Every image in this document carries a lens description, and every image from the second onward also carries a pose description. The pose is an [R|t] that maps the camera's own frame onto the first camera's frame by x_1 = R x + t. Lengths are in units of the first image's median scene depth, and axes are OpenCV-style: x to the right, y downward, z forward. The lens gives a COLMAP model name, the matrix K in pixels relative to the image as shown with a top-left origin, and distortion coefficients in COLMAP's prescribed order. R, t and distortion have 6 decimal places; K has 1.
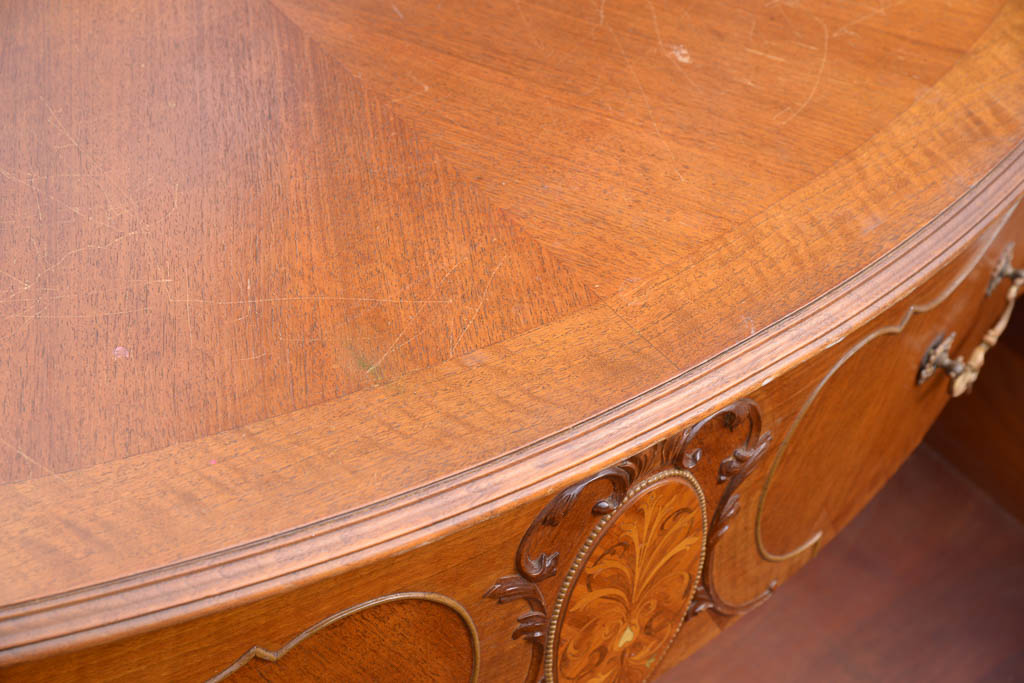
lens RADIAL K [[1872.5, 0, 513.5], [0, 1872.5, 344.0], [0, 0, 1]] dist [0.162798, 0.000000]
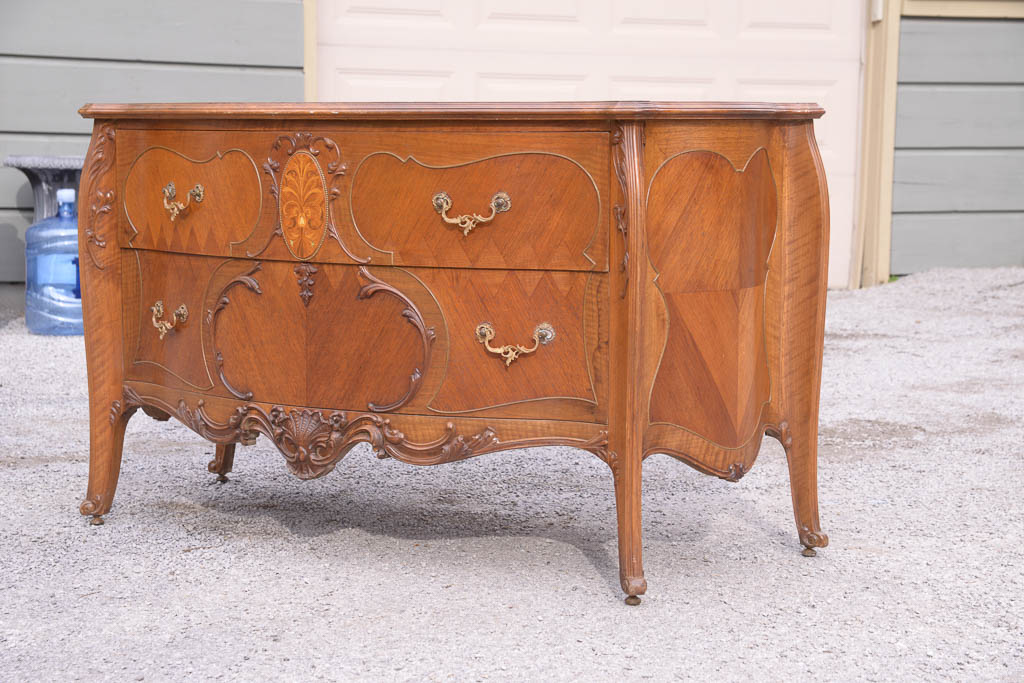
lens RADIAL K [[1872.5, 0, 512.5], [0, 1872.5, 338.1], [0, 0, 1]] dist [0.162798, 0.000000]
pose [[0.341183, 0.027538, -0.939593, 3.365870], [-0.630452, 0.748118, -0.207002, 0.778922], [0.697226, 0.662994, 0.272606, 0.526292]]
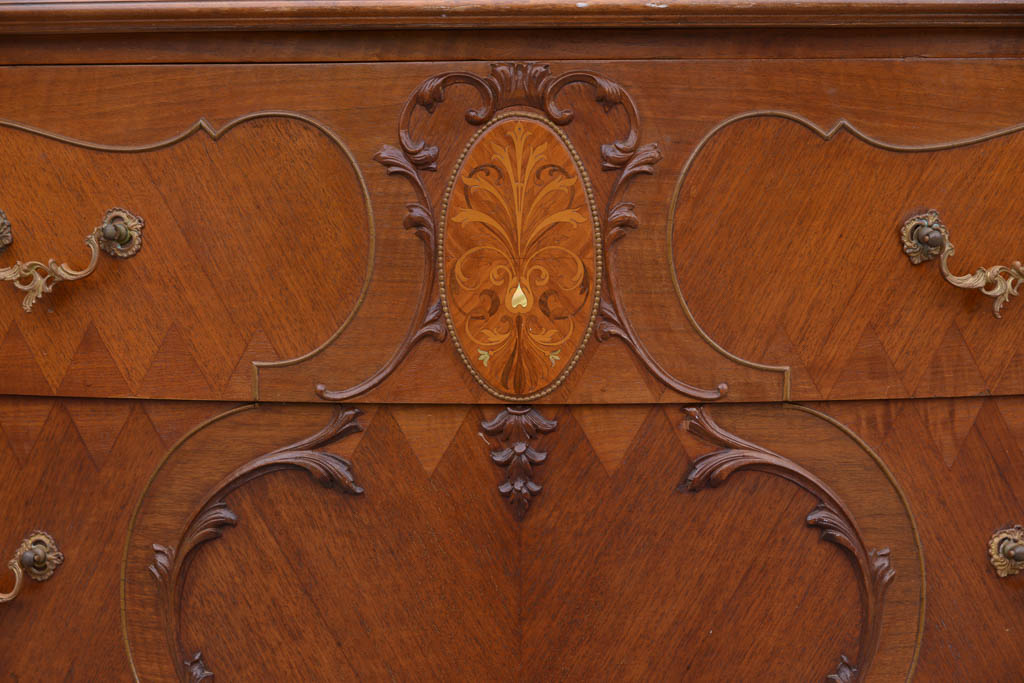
lens RADIAL K [[1872.5, 0, 507.7], [0, 1872.5, 340.0], [0, 0, 1]] dist [0.162798, 0.000000]
pose [[0.775247, -0.022324, -0.631264, 0.859583], [-0.386847, 0.773251, -0.502427, 0.826871], [0.499341, 0.633707, 0.590824, 0.304509]]
